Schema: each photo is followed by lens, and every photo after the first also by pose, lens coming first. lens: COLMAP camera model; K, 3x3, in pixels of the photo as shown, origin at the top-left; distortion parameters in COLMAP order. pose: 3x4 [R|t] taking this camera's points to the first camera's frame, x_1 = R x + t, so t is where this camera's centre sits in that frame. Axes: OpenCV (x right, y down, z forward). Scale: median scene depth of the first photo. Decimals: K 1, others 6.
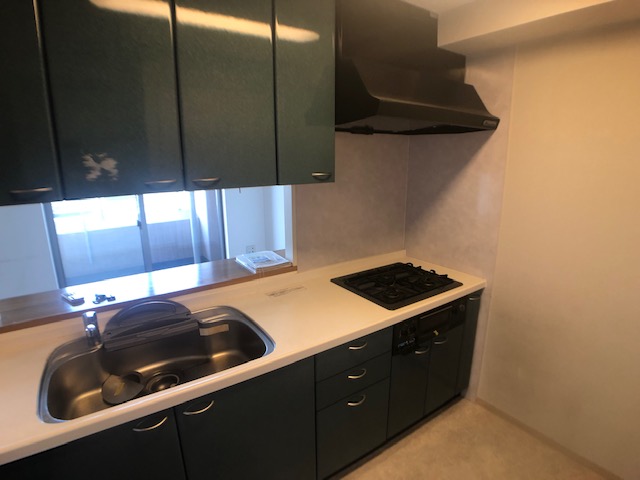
lens RADIAL K [[352.2, 0, 320.0], [0, 352.2, 240.0], [0, 0, 1]] dist [-0.061943, 0.001354]
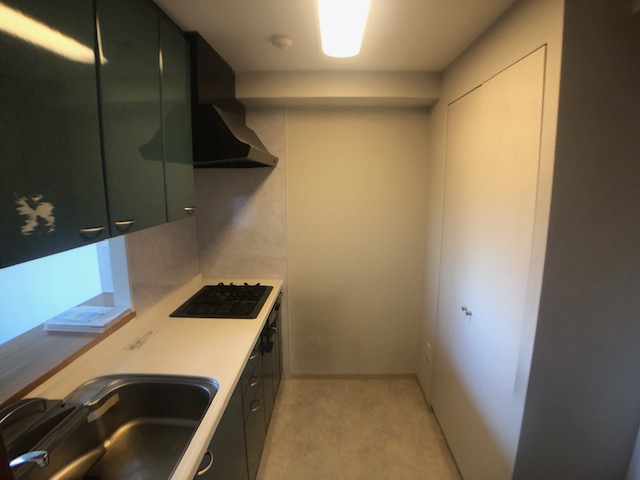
lens RADIAL K [[352.2, 0, 320.0], [0, 352.2, 240.0], [0, 0, 1]] dist [-0.061943, 0.001354]
pose [[0.600699, -0.135038, 0.787988, -0.485799], [0.191621, 0.981221, 0.022075, -0.037027], [-0.776171, 0.137734, 0.615295, 0.070371]]
